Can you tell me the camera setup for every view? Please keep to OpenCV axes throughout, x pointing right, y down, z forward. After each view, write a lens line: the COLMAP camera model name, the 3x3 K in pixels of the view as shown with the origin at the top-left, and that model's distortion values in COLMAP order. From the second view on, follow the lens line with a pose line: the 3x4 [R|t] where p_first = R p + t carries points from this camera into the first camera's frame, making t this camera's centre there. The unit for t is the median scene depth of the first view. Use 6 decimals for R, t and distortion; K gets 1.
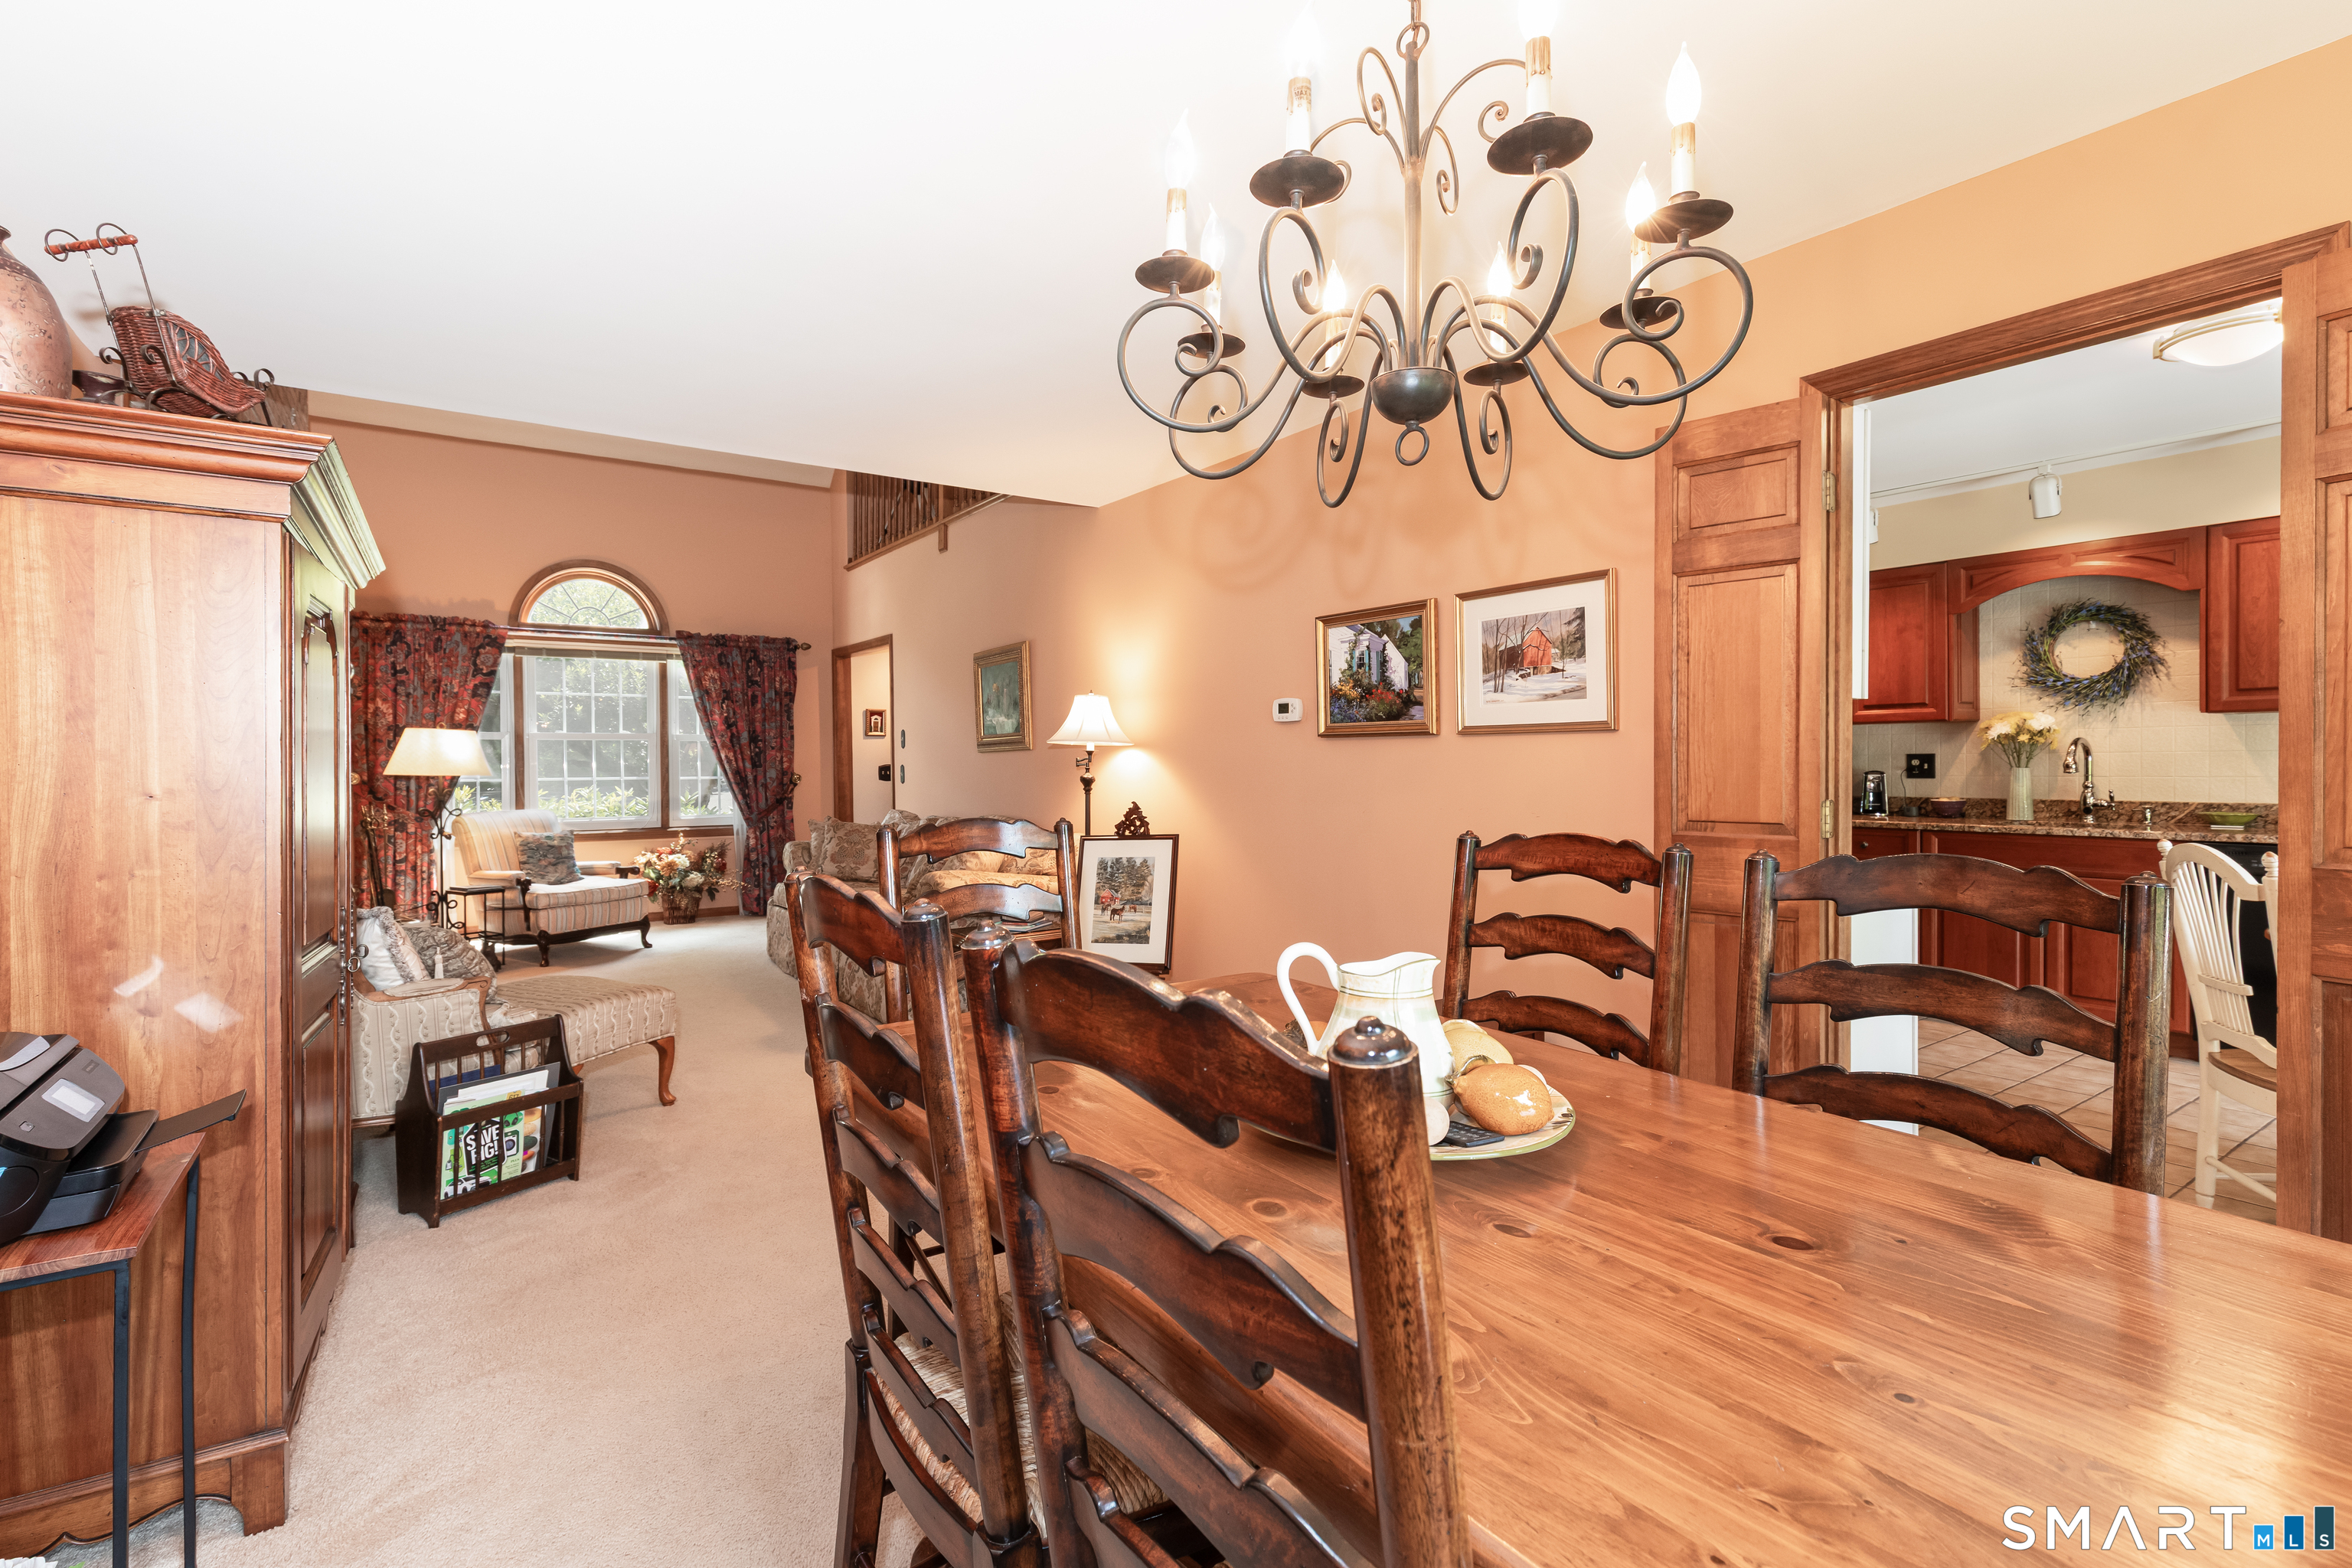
lens RADIAL K [[1074.7, 0, 1167.1], [0, 1074.7, 771.9], [0, 0, 1]] dist [0.012275, -0.003667]
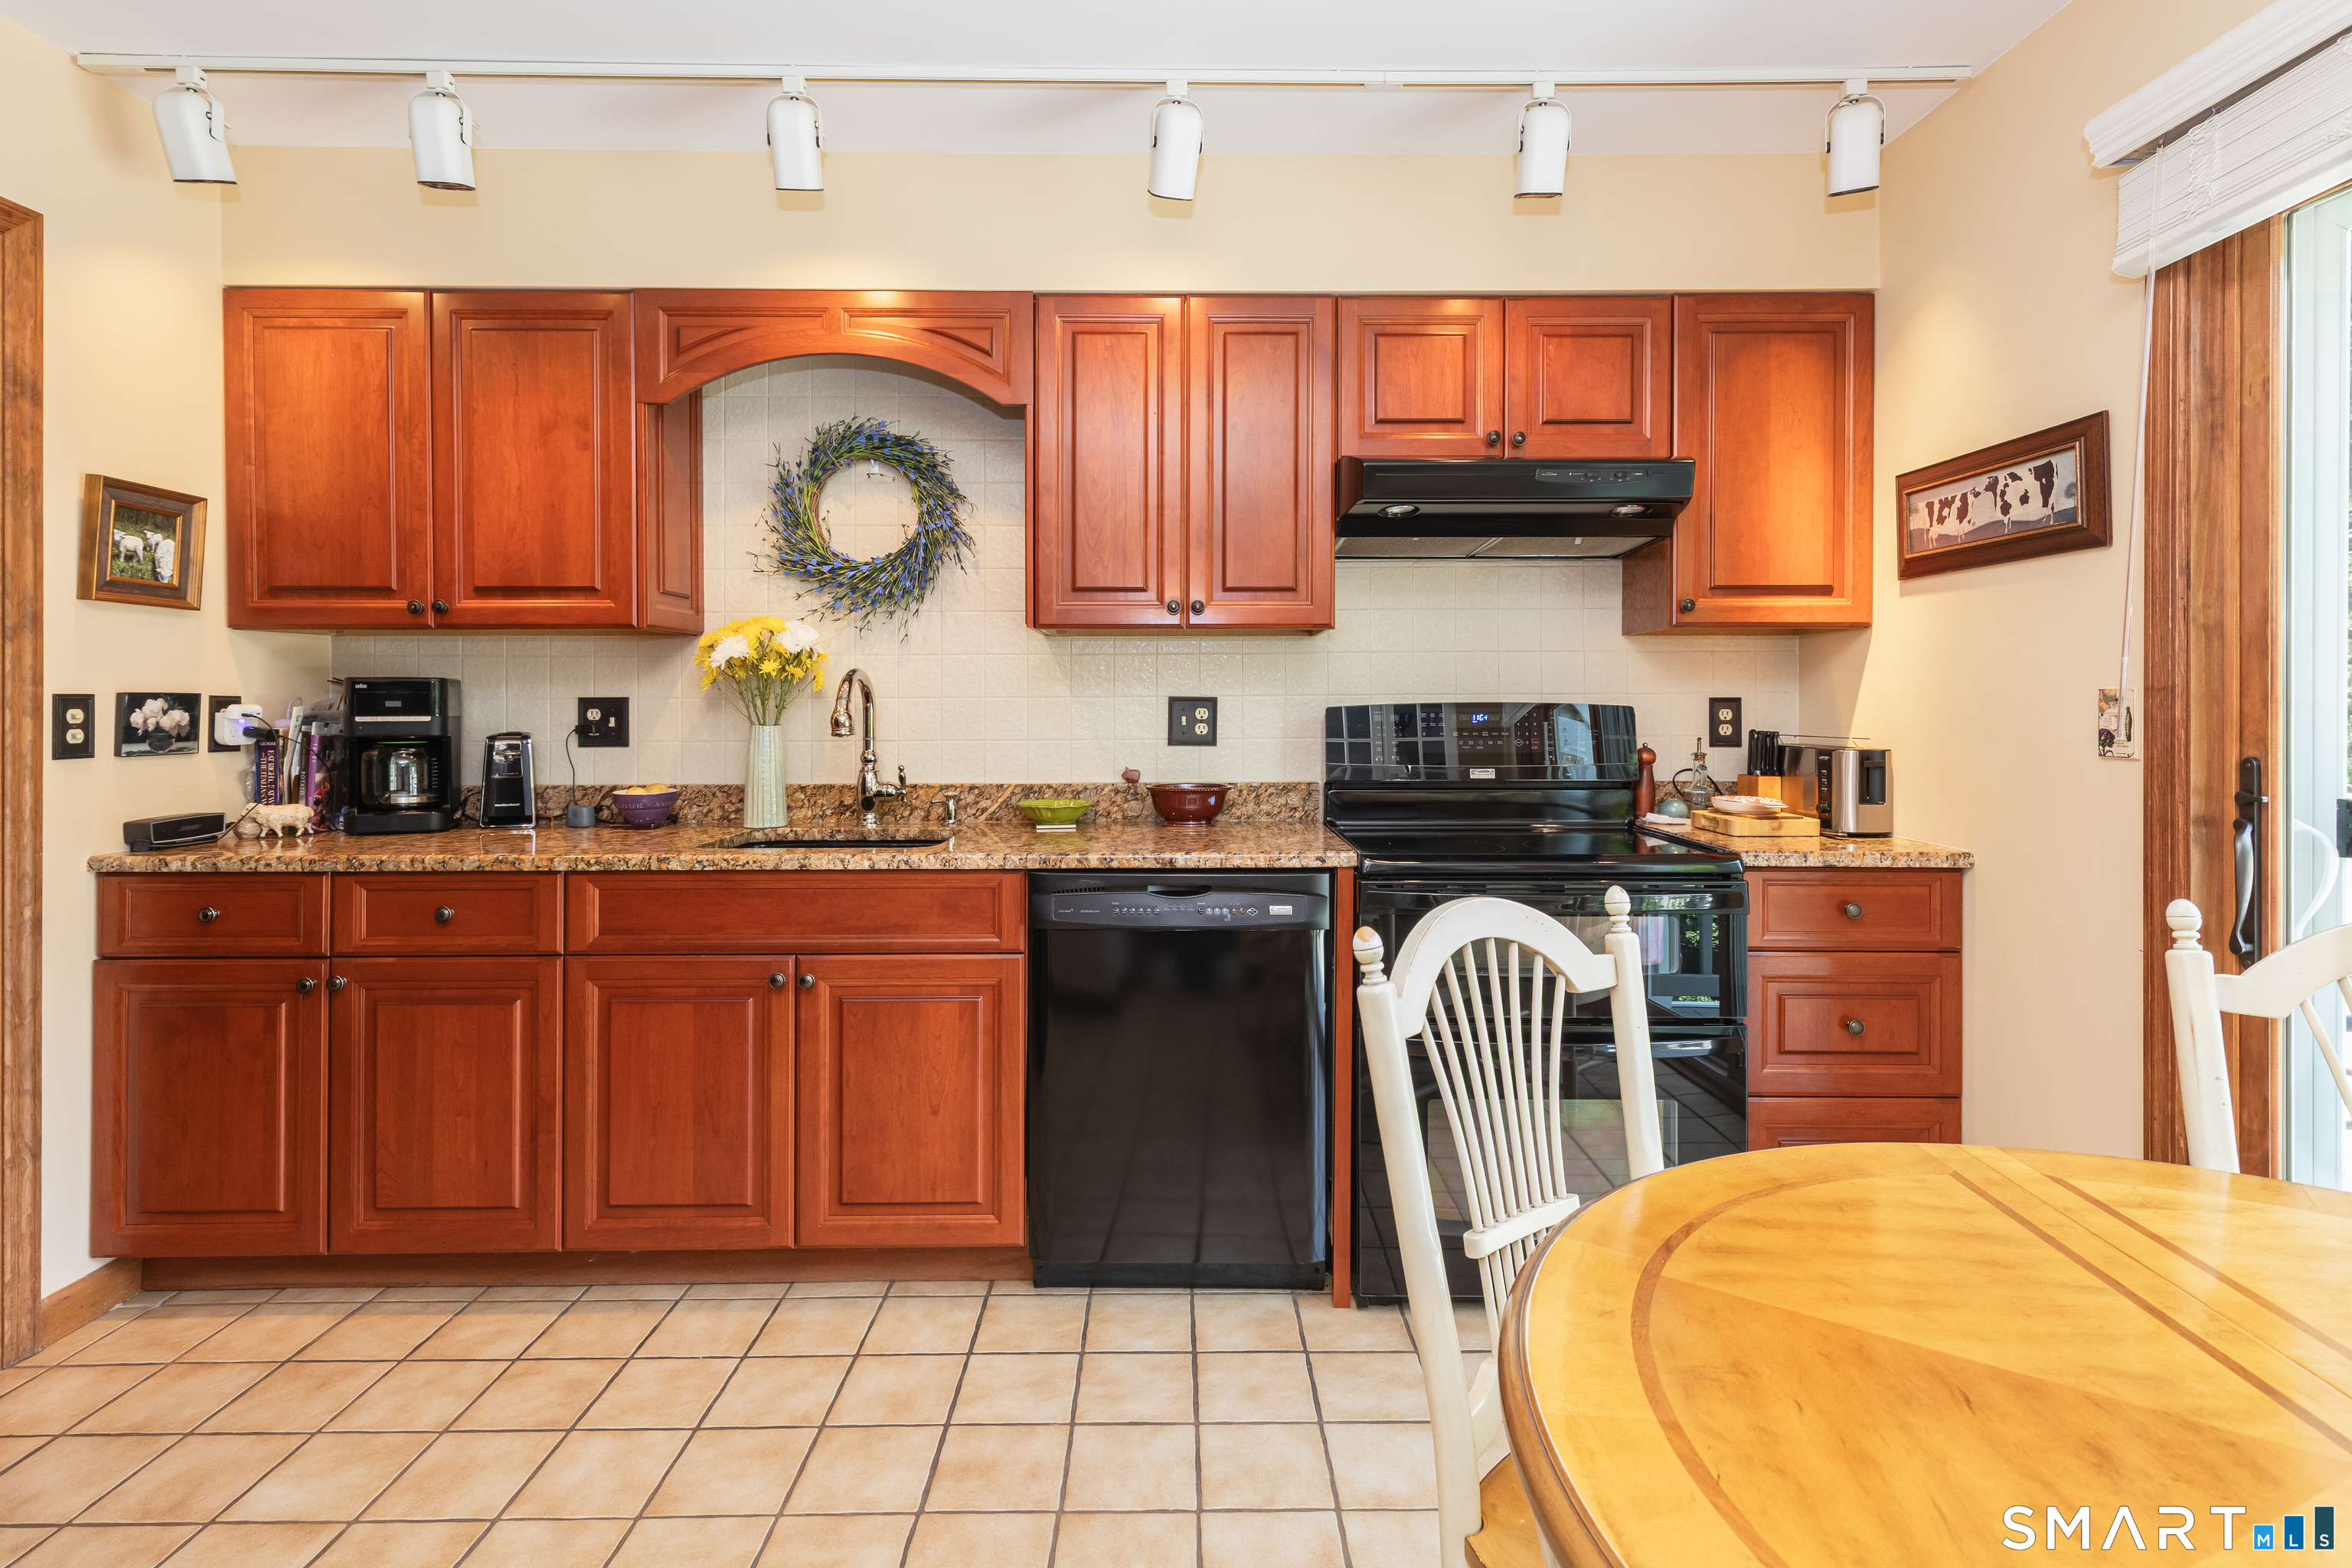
lens RADIAL K [[1074.7, 0, 1160.0], [0, 1074.7, 704.9], [0, 0, 1]] dist [0.012275, -0.003667]
pose [[0.566639, 0.008299, 0.823924, 0.479120], [0.004705, 0.999900, -0.013307, -0.006095], [-0.823953, 0.011417, 0.566544, 0.561801]]
